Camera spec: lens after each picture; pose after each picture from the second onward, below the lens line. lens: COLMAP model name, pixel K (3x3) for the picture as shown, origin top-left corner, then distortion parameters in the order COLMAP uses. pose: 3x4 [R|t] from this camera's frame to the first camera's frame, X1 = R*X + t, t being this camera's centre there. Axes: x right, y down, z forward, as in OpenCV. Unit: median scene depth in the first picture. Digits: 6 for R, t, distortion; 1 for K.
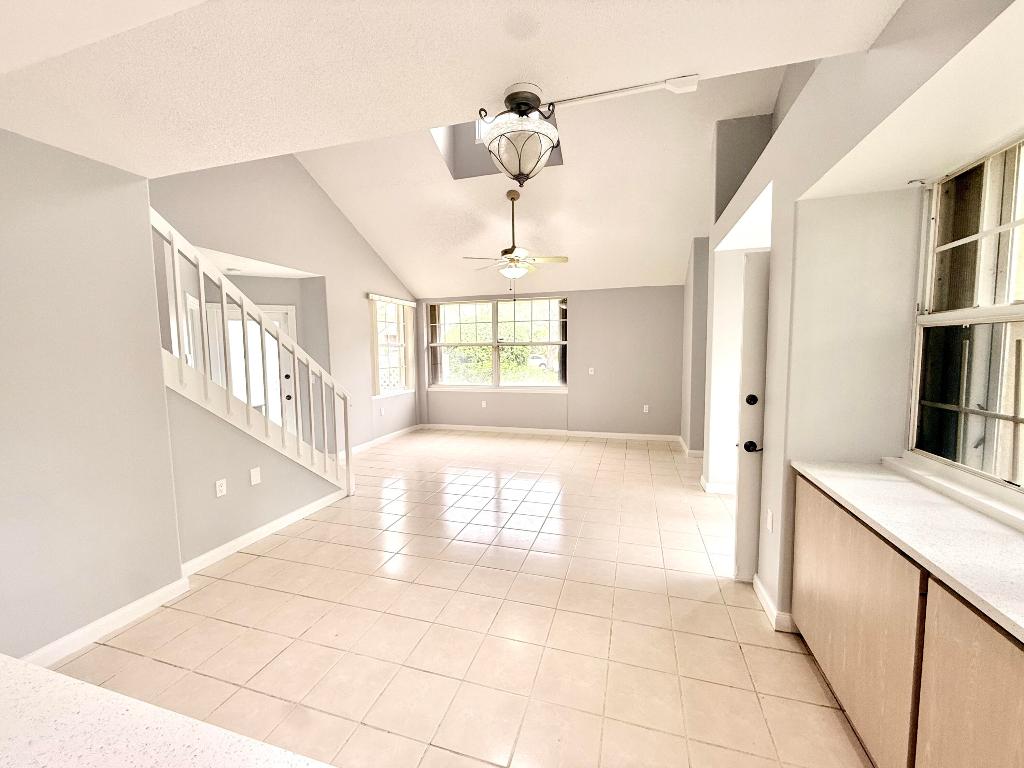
lens RADIAL K [[408.3, 0, 509.6], [0, 408.3, 382.4], [0, 0, 1]] dist [-0.001479, -0.000142]
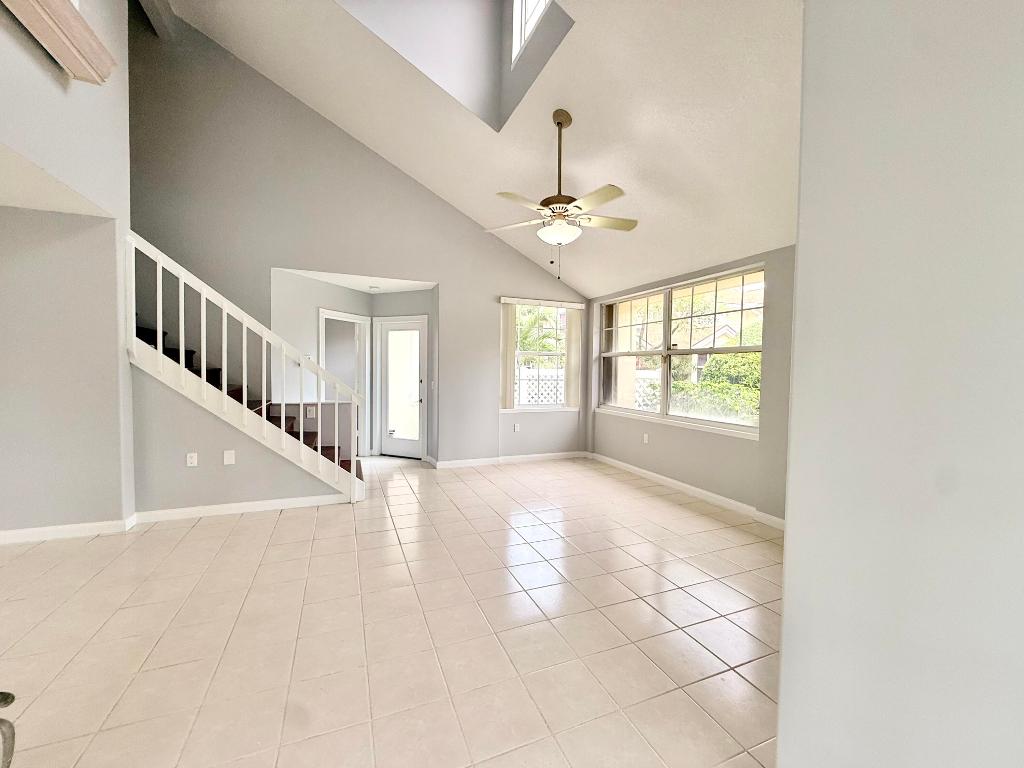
lens RADIAL K [[403.4, 0, 506.9], [0, 403.4, 388.5], [0, 0, 1]] dist [-0.000338, -0.000055]
pose [[0.629166, 0.059223, -0.775011, 0.334011], [-0.085499, 0.996316, 0.006725, -0.016884], [0.772554, 0.062032, 0.631912, 0.397933]]
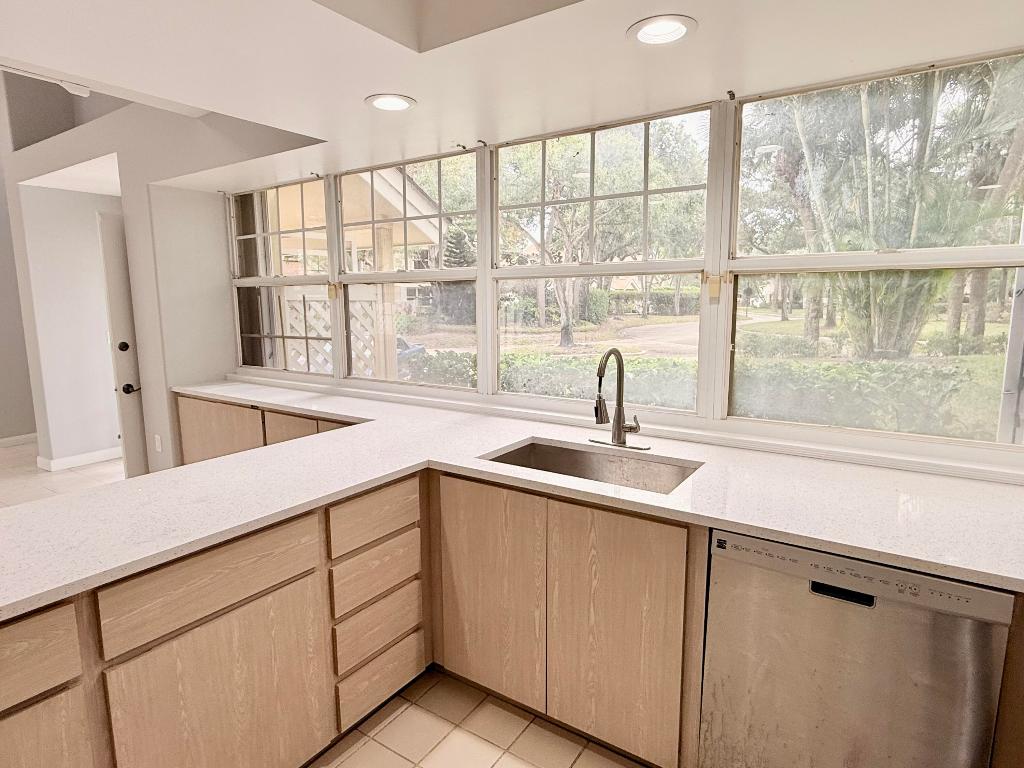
lens RADIAL K [[576.6, 0, 506.8], [0, 576.6, 386.0], [0, 0, 1]] dist [0.000571, 0.000255]
pose [[0.297659, -0.128431, 0.945994, -0.188347], [0.079712, 0.990793, 0.109431, 0.018677], [-0.951339, 0.042834, 0.305156, -0.148734]]
